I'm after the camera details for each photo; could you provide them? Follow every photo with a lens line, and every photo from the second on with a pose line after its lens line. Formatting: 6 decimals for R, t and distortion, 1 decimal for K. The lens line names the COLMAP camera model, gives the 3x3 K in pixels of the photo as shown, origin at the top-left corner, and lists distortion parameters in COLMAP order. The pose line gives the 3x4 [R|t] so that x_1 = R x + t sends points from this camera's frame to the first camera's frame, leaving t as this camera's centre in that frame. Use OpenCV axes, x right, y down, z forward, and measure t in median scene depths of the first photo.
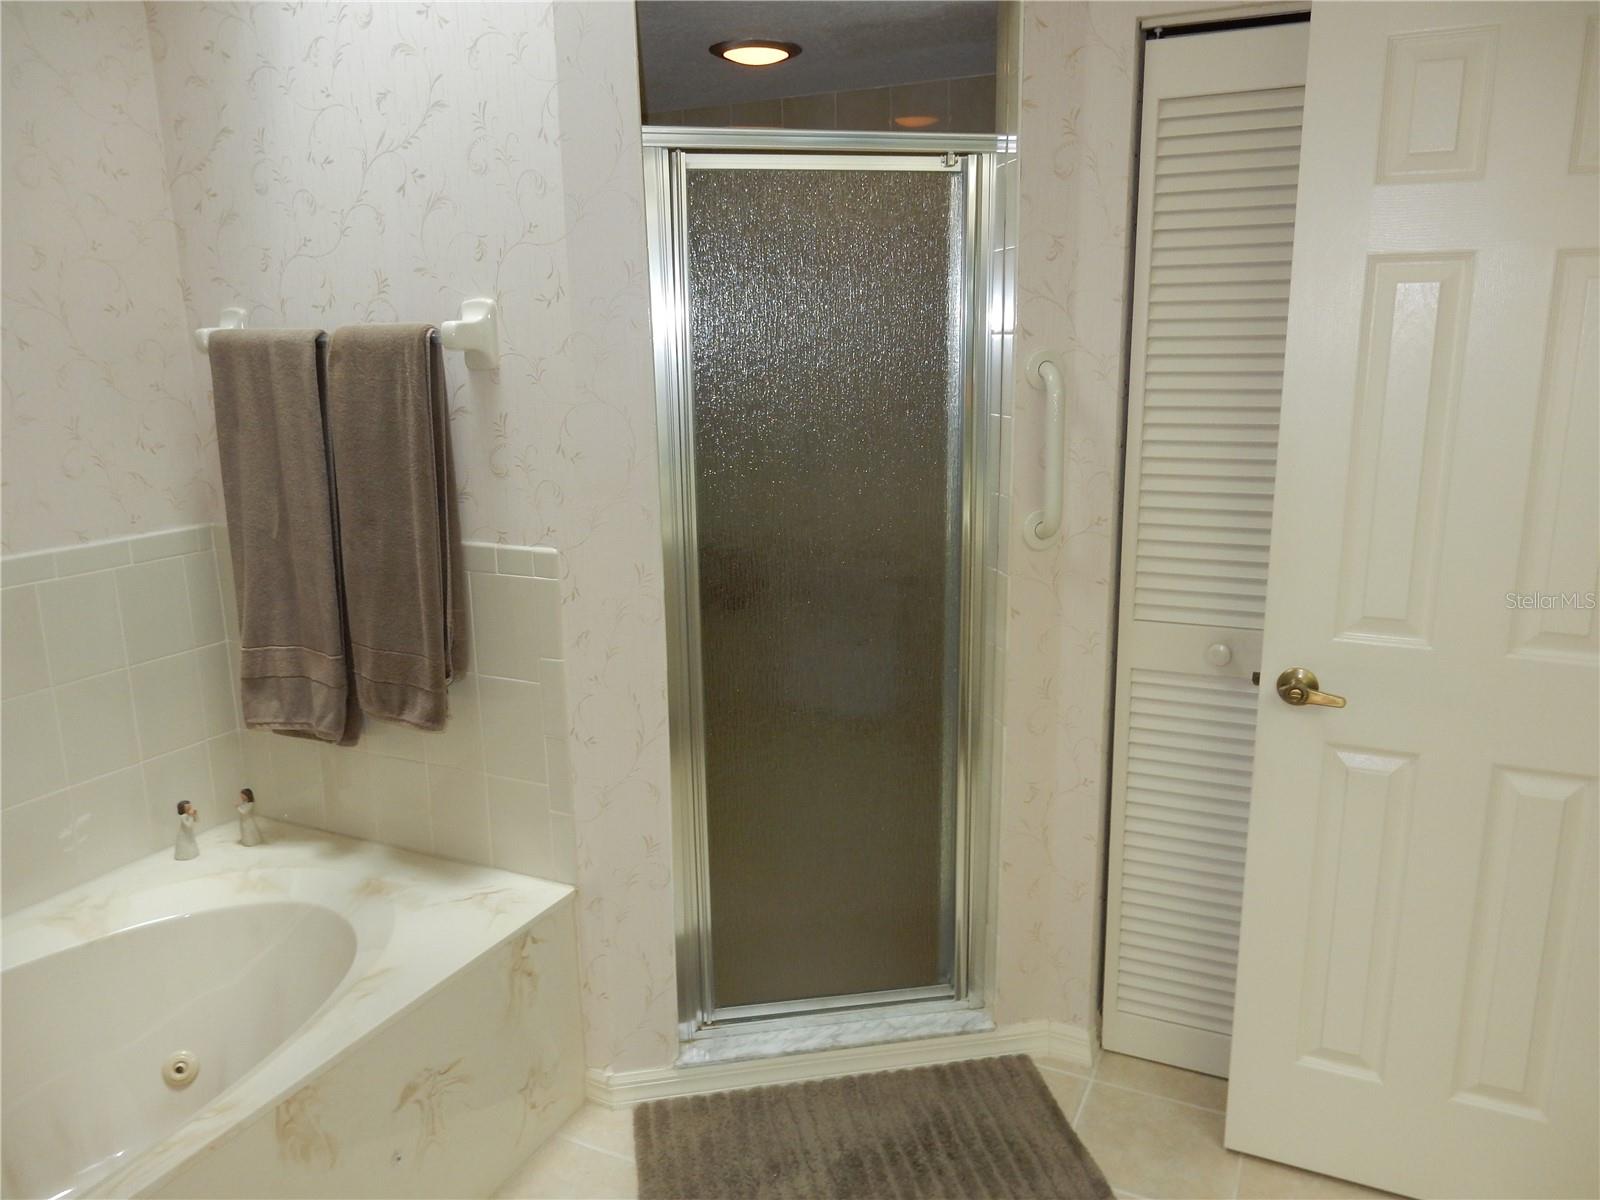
lens RADIAL K [[1174.5, 0, 805.9], [0, 1174.5, 599.1], [0, 0, 1]] dist [-0.011112, 0.004961]
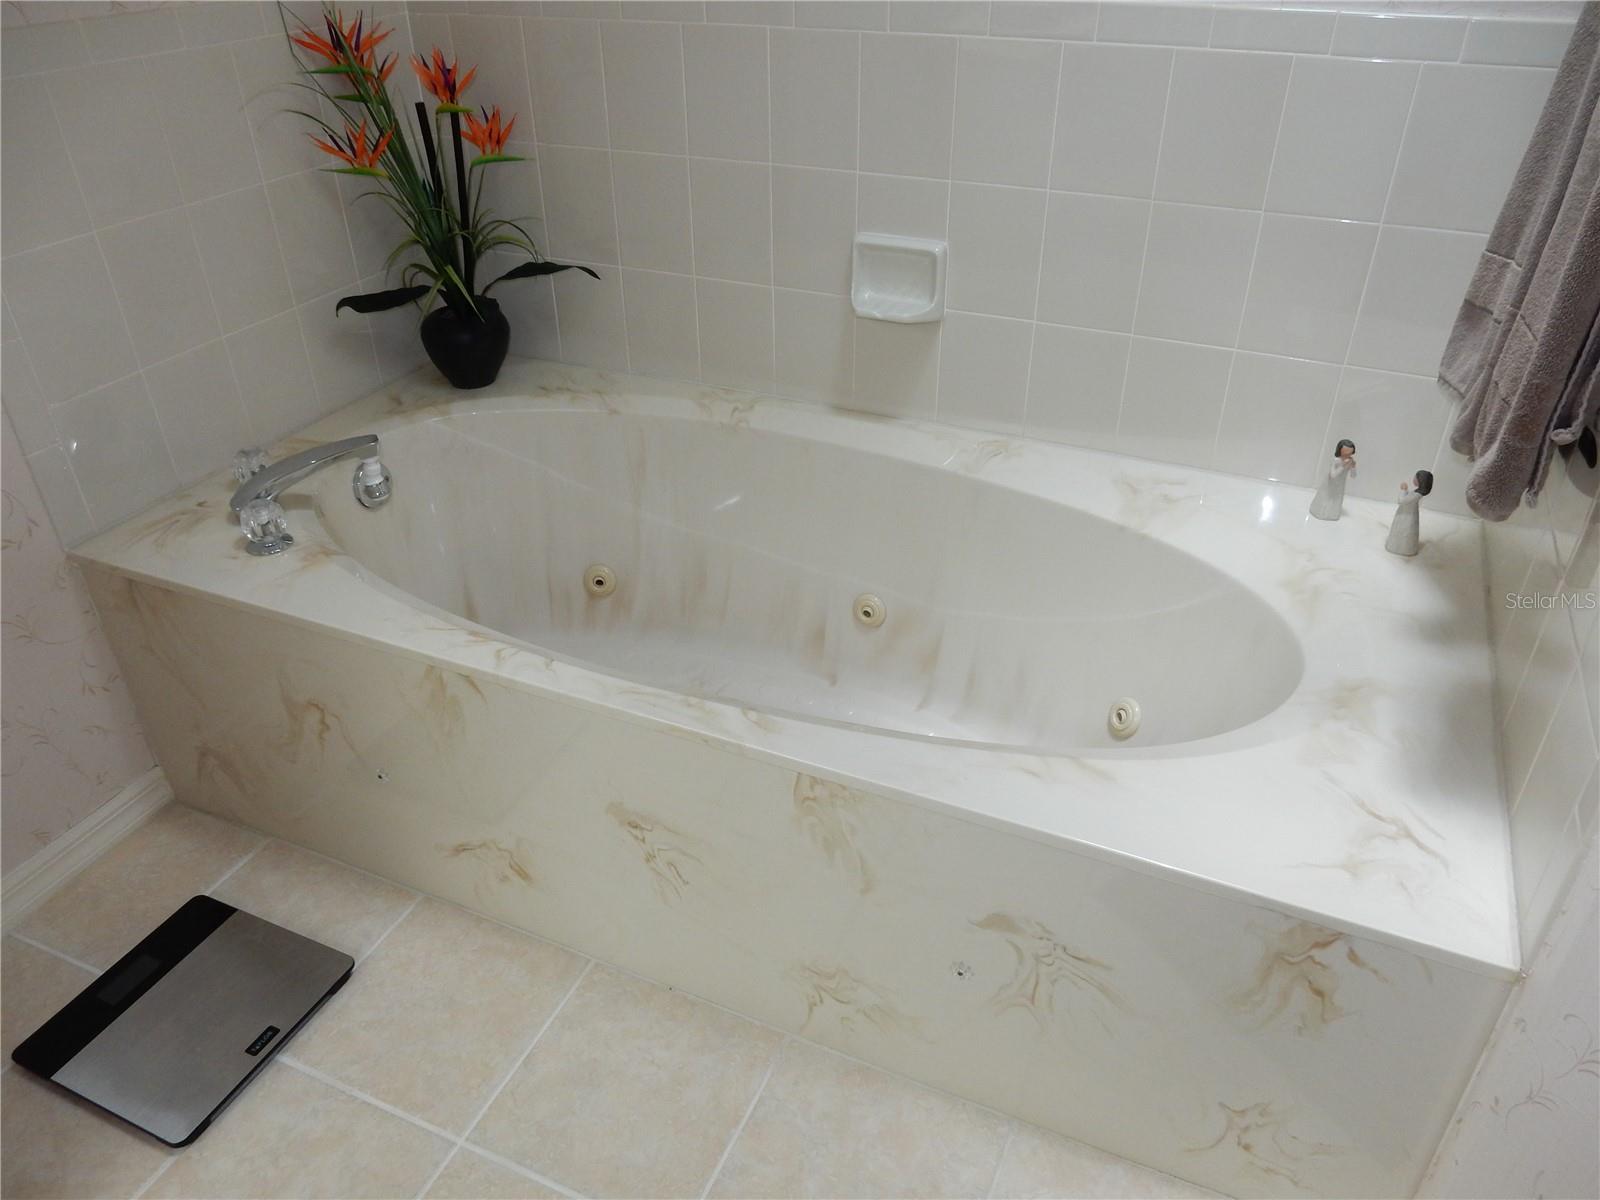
lens RADIAL K [[1174.5, 0, 805.9], [0, 1174.5, 599.1], [0, 0, 1]] dist [-0.011112, 0.004961]
pose [[0.016481, 0.546627, -0.837214, 0.102845], [-0.208513, 0.820797, 0.531803, -0.056551], [0.977881, 0.165806, 0.127506, 0.657370]]
